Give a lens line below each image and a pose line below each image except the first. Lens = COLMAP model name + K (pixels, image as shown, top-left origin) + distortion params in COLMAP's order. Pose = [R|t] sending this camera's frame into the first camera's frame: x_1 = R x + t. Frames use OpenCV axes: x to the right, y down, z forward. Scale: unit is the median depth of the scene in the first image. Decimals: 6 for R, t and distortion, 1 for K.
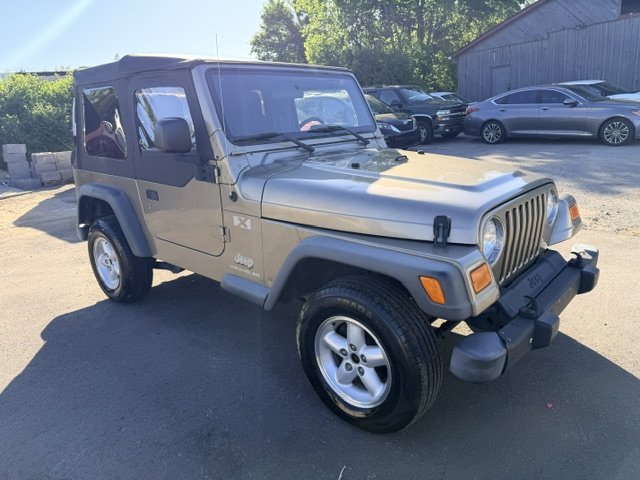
lens RADIAL K [[457.8, 0, 320.0], [0, 457.8, 240.0], [0, 0, 1]] dist [-0.001949, -0.000266]
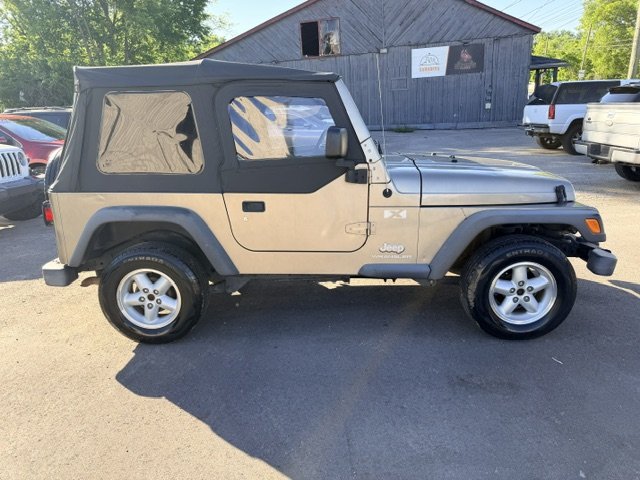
lens RADIAL K [[467.9, 0, 320.0], [0, 467.9, 240.0], [0, 0, 1]] dist [0.031097, -0.000471]
pose [[0.776648, -0.138123, 0.614605, -1.059611], [0.171679, 0.985143, 0.004453, -0.011377], [-0.606089, 0.102056, 0.788822, 0.170661]]
